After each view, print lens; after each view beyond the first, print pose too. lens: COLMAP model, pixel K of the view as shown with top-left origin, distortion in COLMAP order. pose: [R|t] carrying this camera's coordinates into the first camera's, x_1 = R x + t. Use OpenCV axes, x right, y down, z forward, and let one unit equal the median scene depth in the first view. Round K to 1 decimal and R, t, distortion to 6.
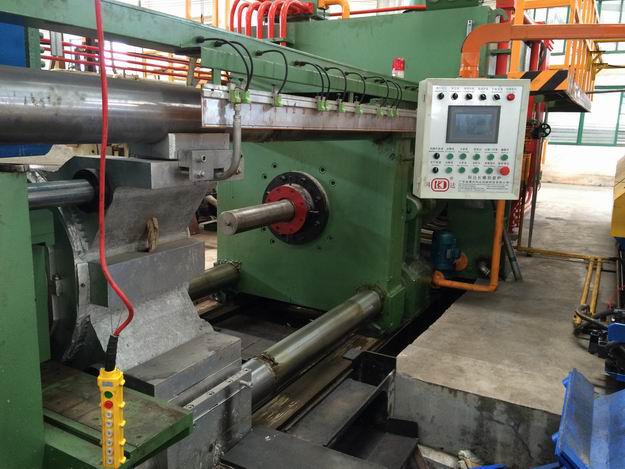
lens RADIAL K [[536.0, 0, 308.1], [0, 536.0, 232.6], [0, 0, 1]] dist [0.097805, -0.143576]
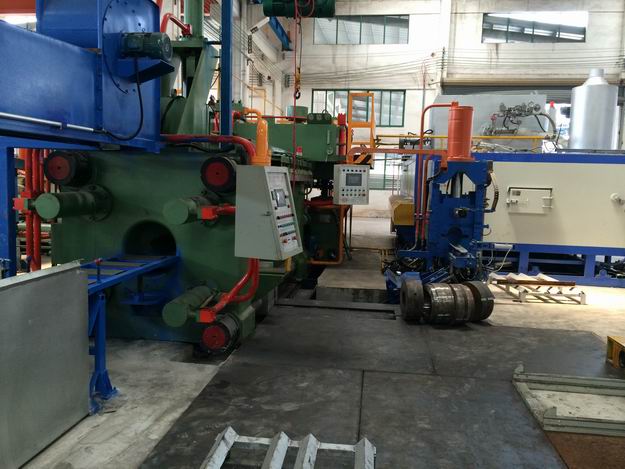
lens RADIAL K [[536.0, 0, 308.1], [0, 536.0, 232.6], [0, 0, 1]] dist [0.097805, -0.143576]
pose [[0.930049, -0.037222, 0.365545, -1.012090], [0.067420, 0.995252, -0.070193, 0.279245], [-0.361197, 0.089928, 0.928143, -1.614029]]
